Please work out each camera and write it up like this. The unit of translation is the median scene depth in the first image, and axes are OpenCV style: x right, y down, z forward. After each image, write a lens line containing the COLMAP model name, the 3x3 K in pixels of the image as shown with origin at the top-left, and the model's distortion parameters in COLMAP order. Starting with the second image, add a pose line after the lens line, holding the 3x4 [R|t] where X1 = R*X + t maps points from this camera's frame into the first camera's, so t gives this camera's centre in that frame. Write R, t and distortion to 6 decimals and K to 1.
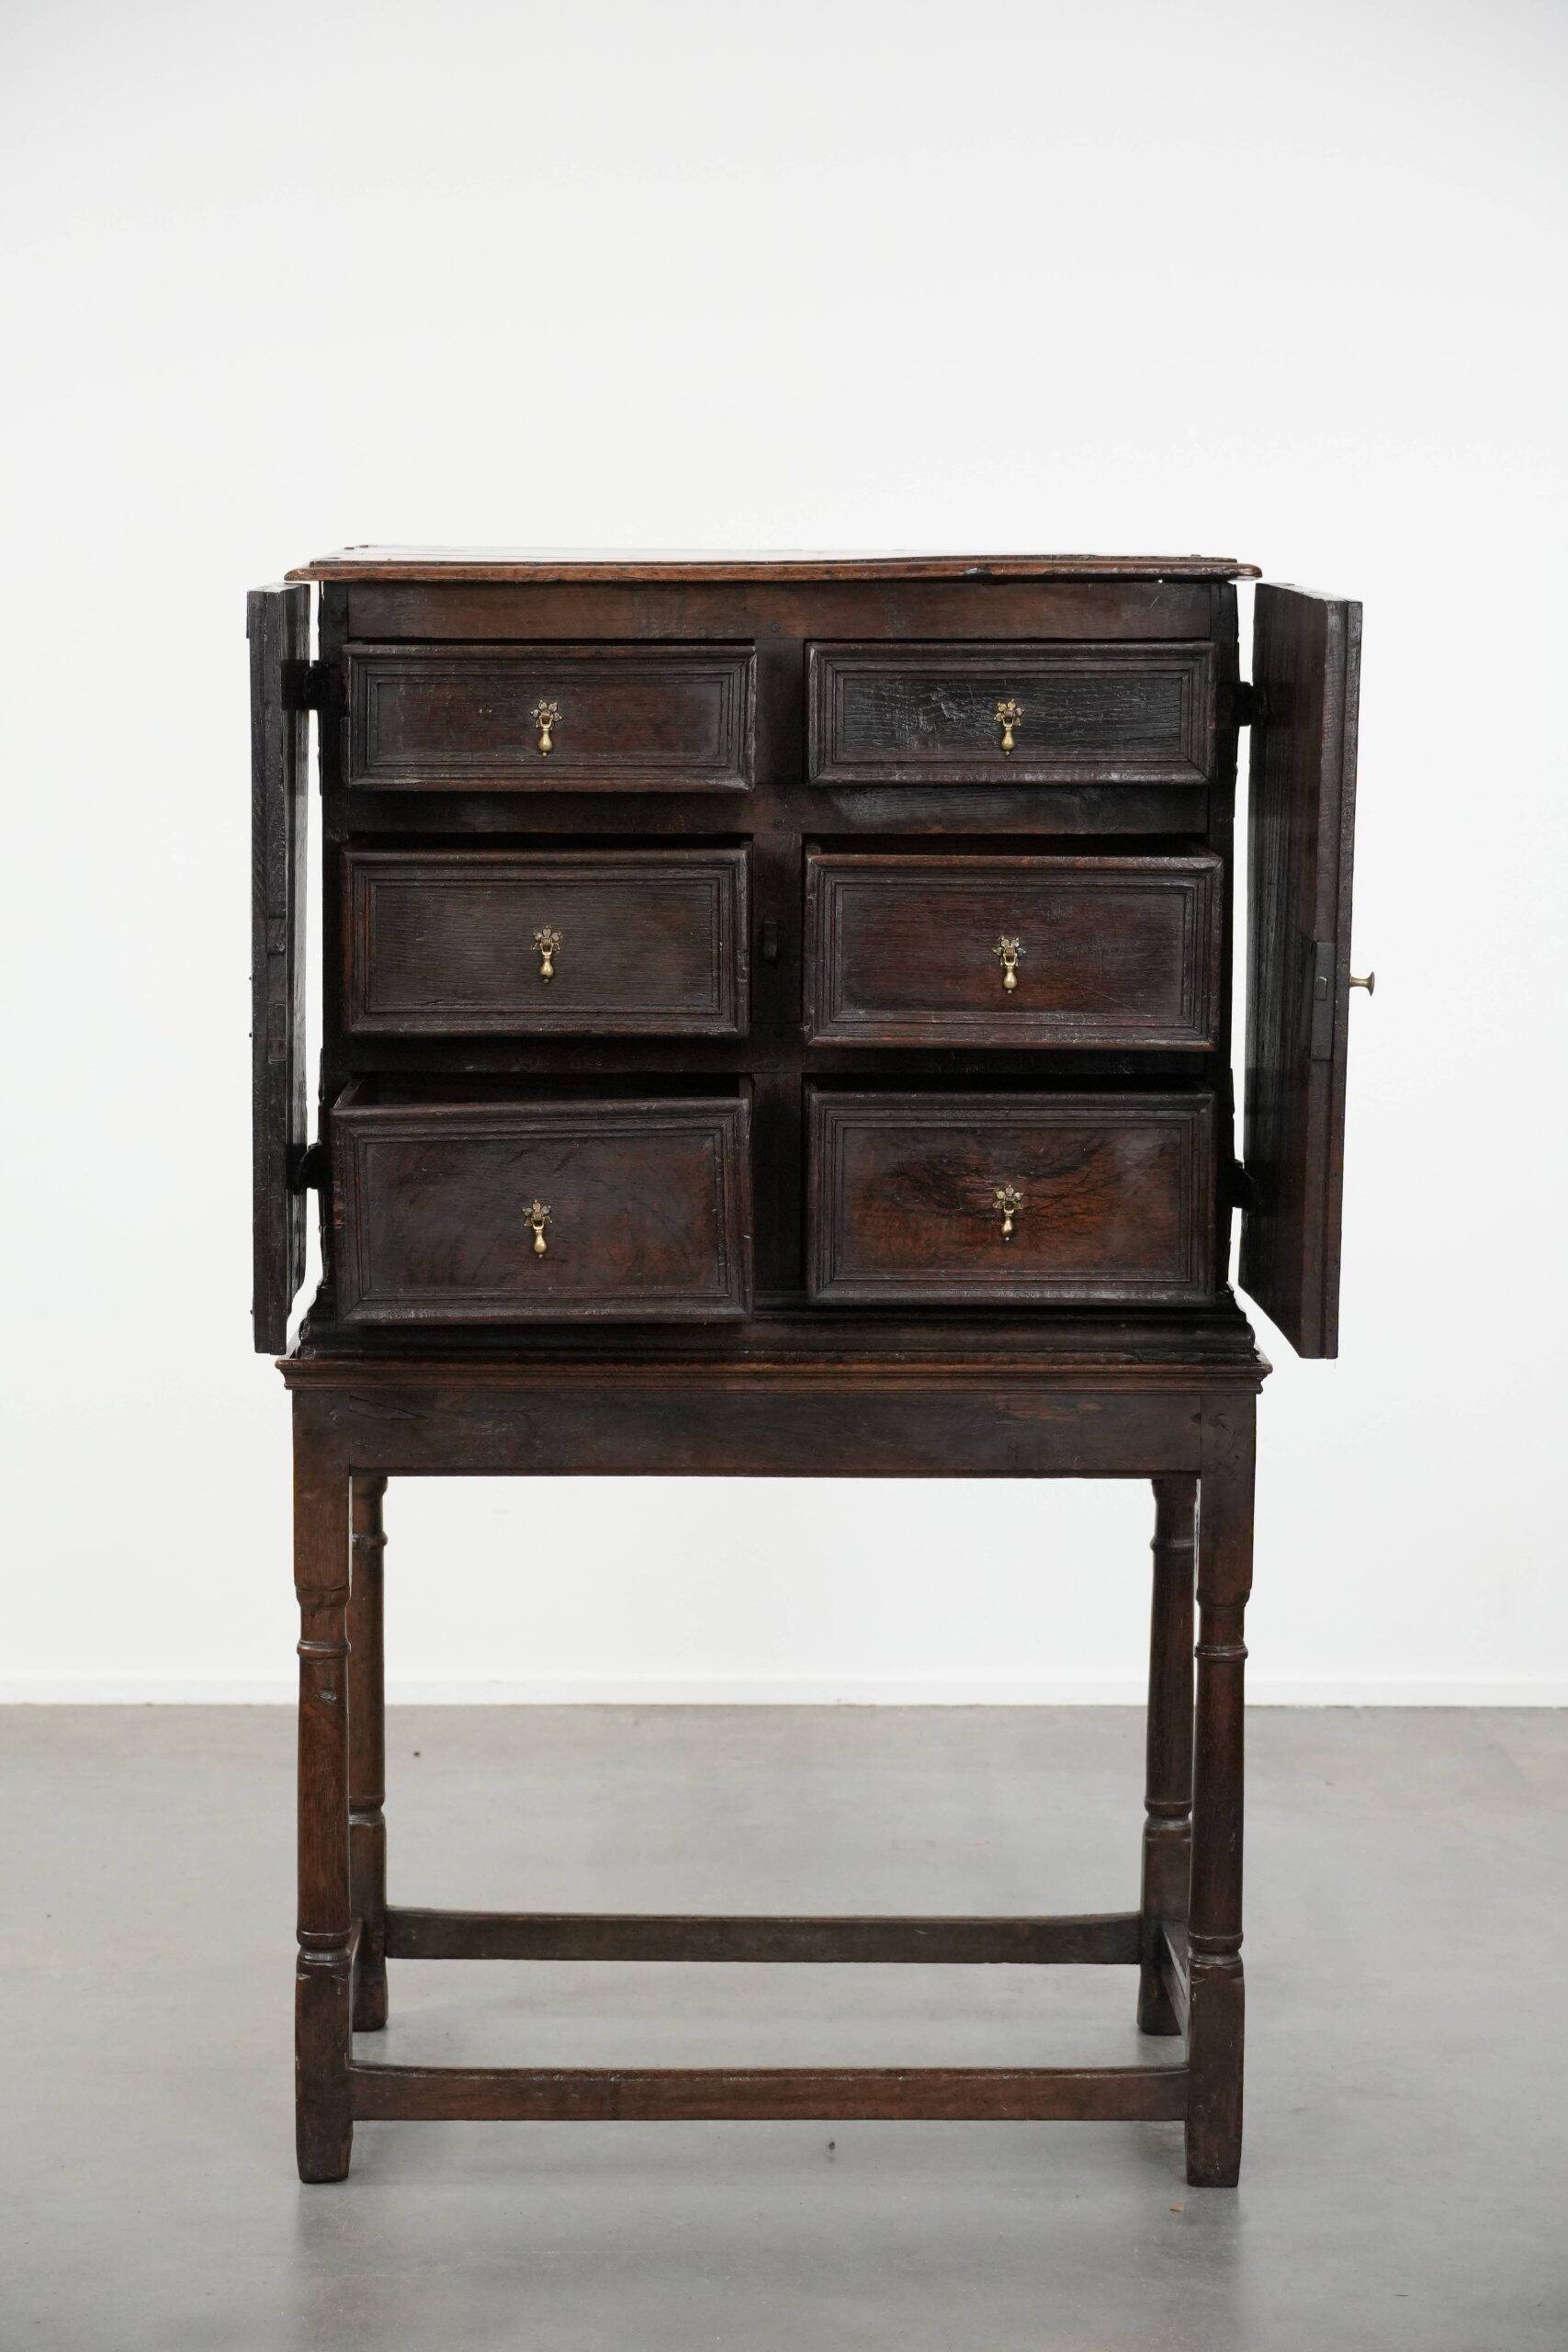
lens RADIAL K [[5195.3, 0, 769.0], [0, 5195.3, 1191.2], [0, 0, 1]] dist [0.120648, 0.000000]
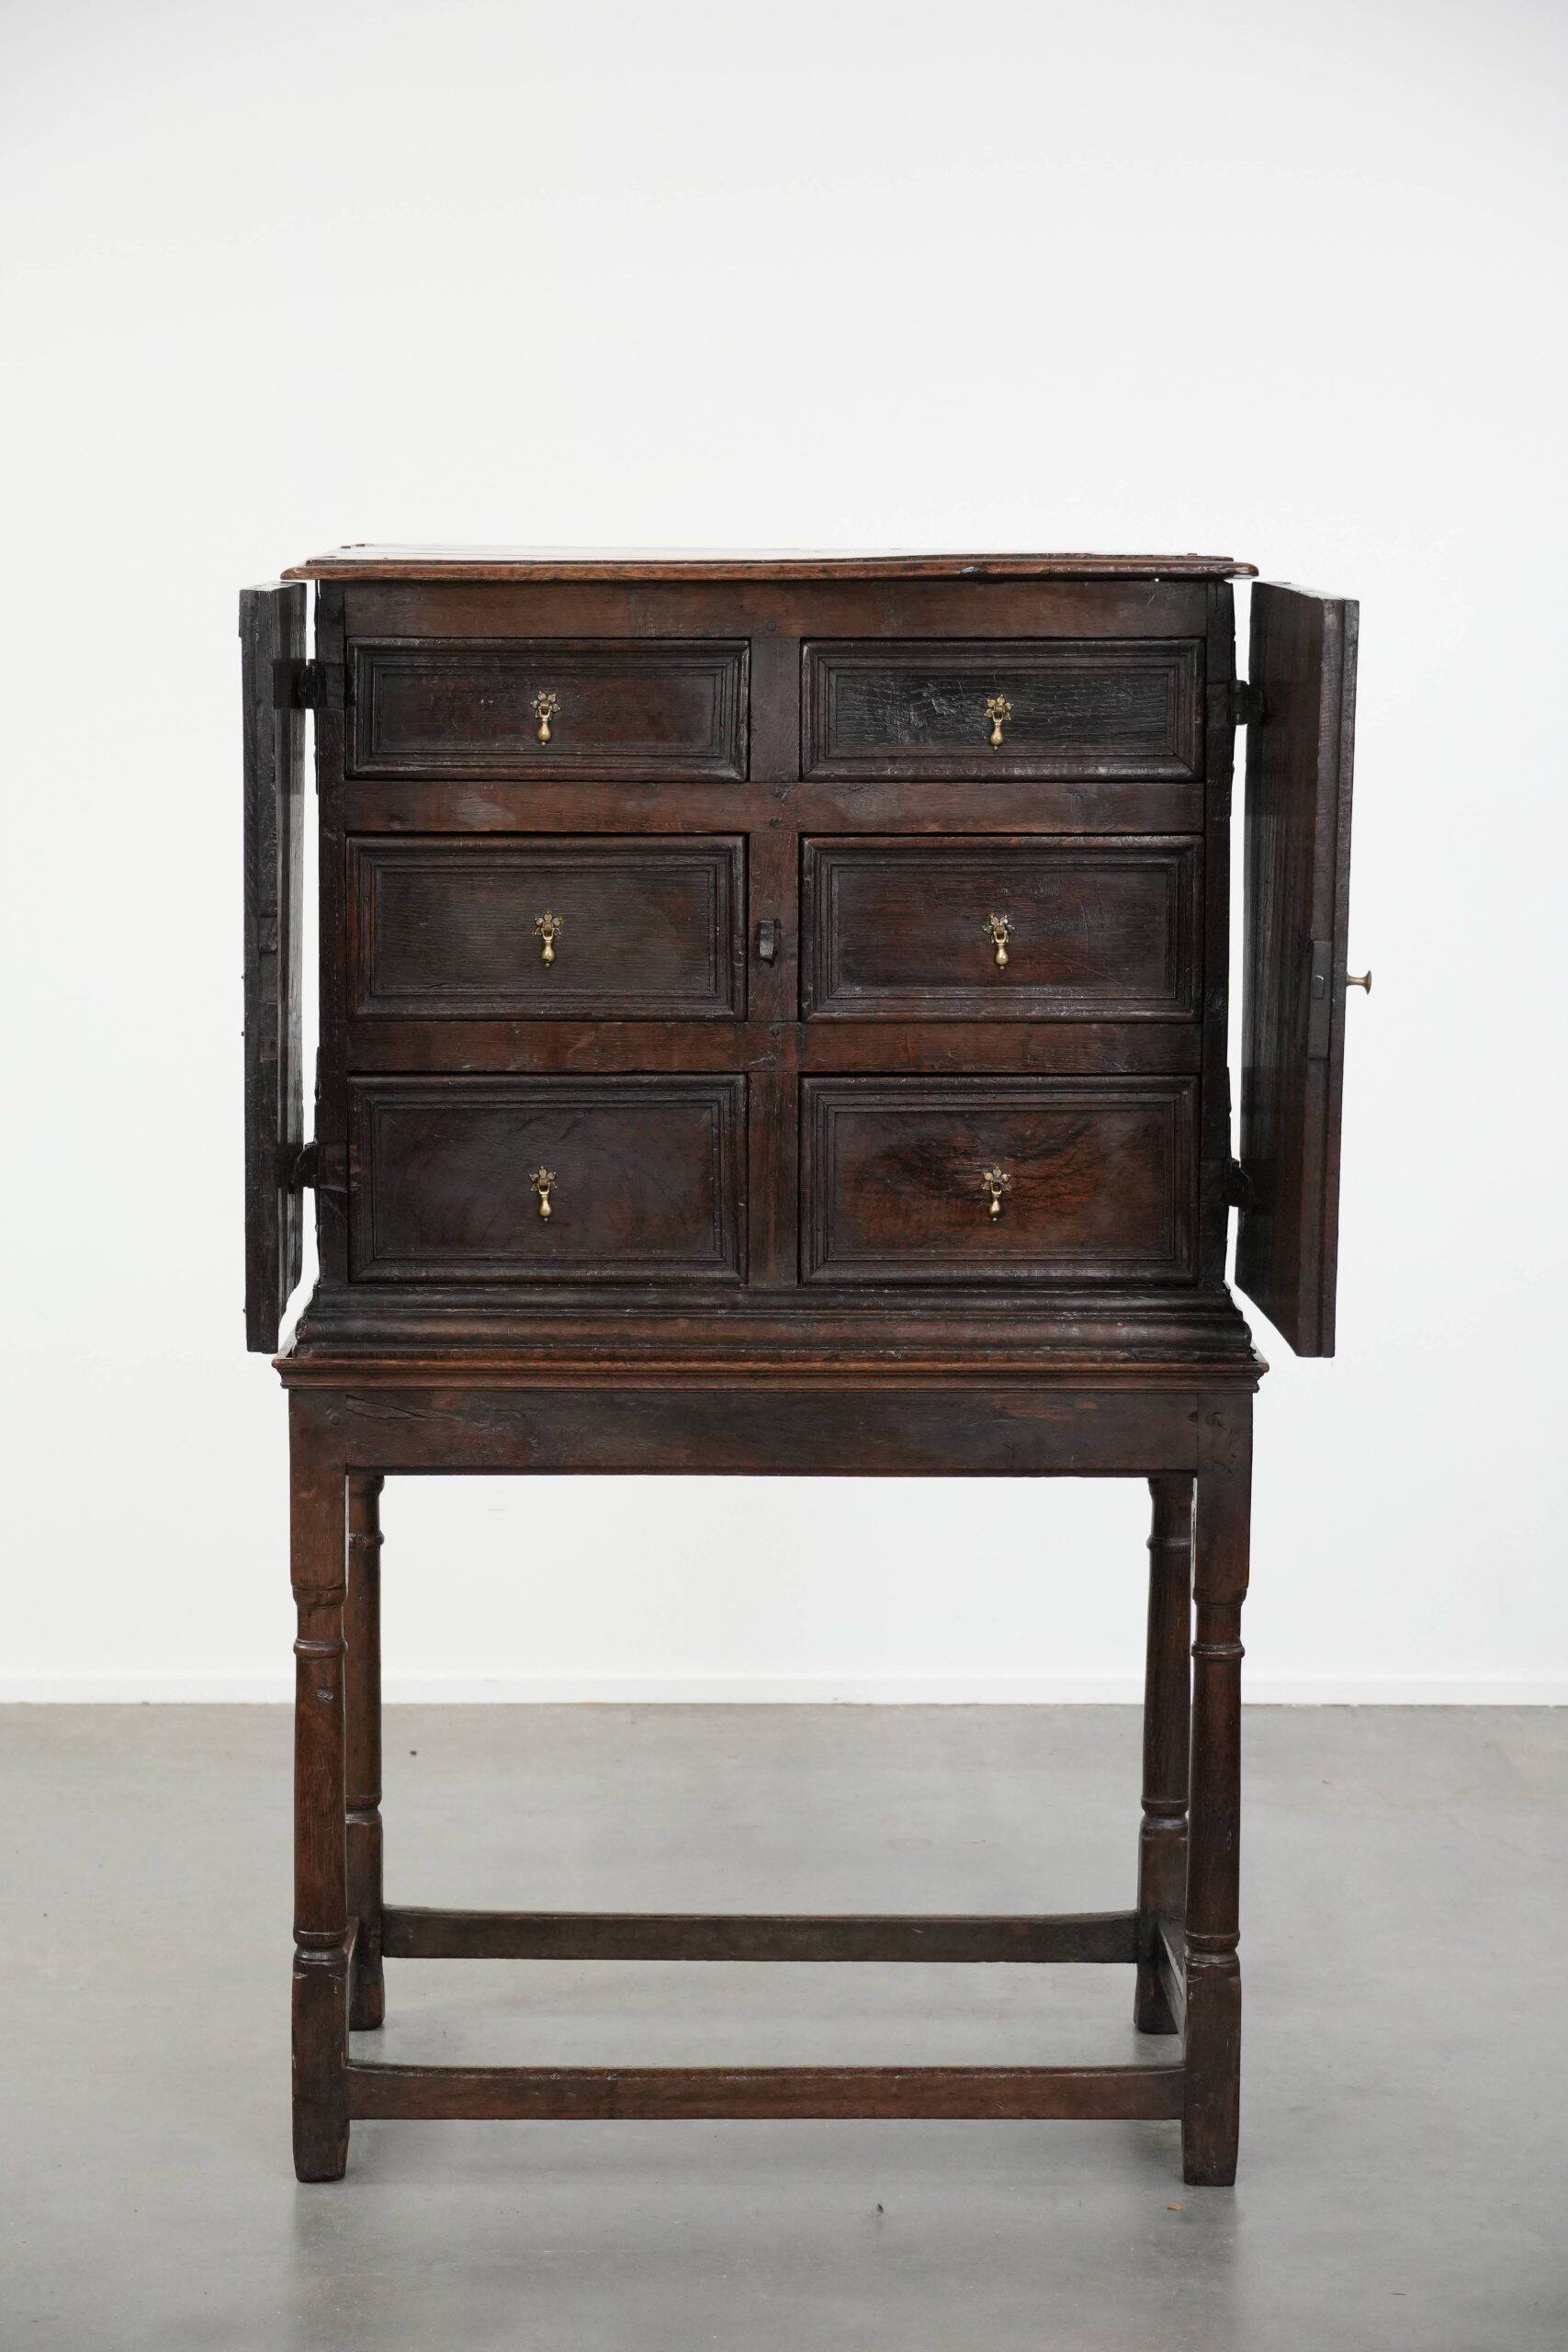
lens RADIAL K [[5236.6, 0, 799.2], [0, 5236.6, 1197.7], [0, 0, 1]] dist [0.104555, 0.000000]
pose [[0.999979, -0.000695, 0.006388, 0.000111], [0.000690, 1.000000, 0.000669, 0.000940], [-0.006388, -0.000664, 0.999979, -0.007901]]
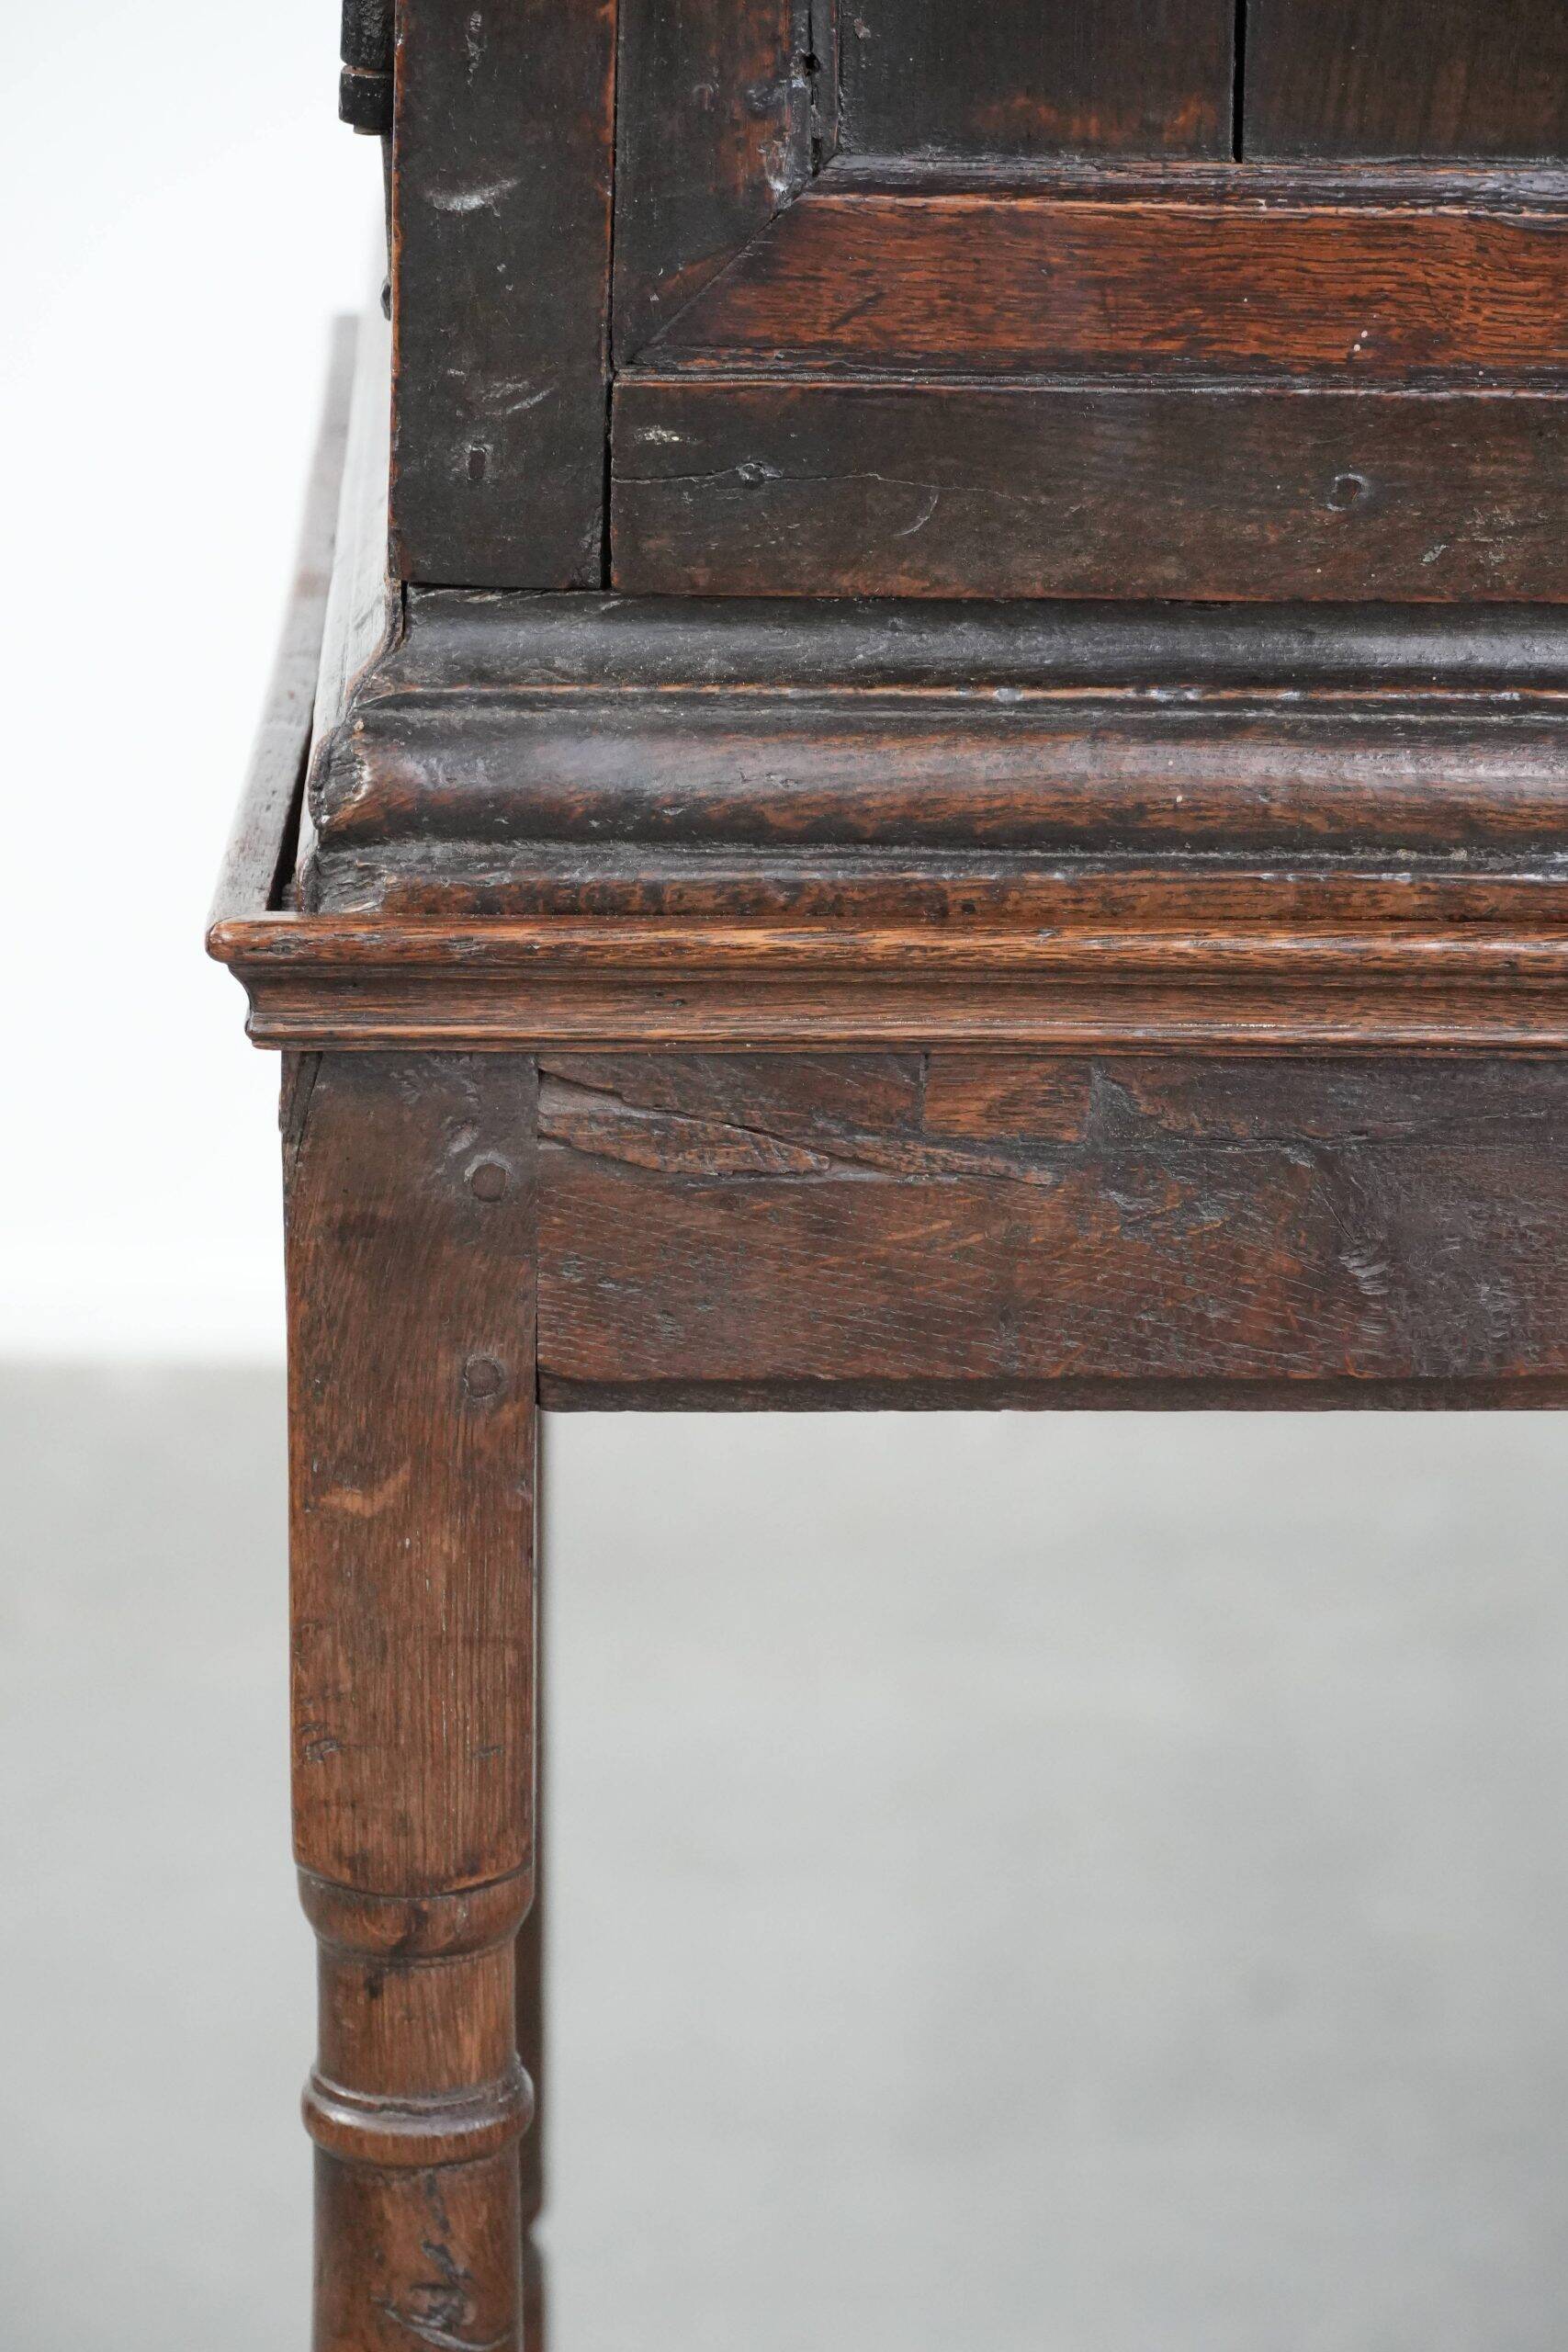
lens RADIAL K [[6045.5, 0, 792.1], [0, 6045.5, 1173.9], [0, 0, 1]] dist [0.094734, 0.000000]
pose [[0.999179, -0.005148, 0.040187, -0.089404], [-0.000457, 0.990400, 0.138230, 0.008291], [-0.040513, -0.138135, 0.989584, 0.825313]]
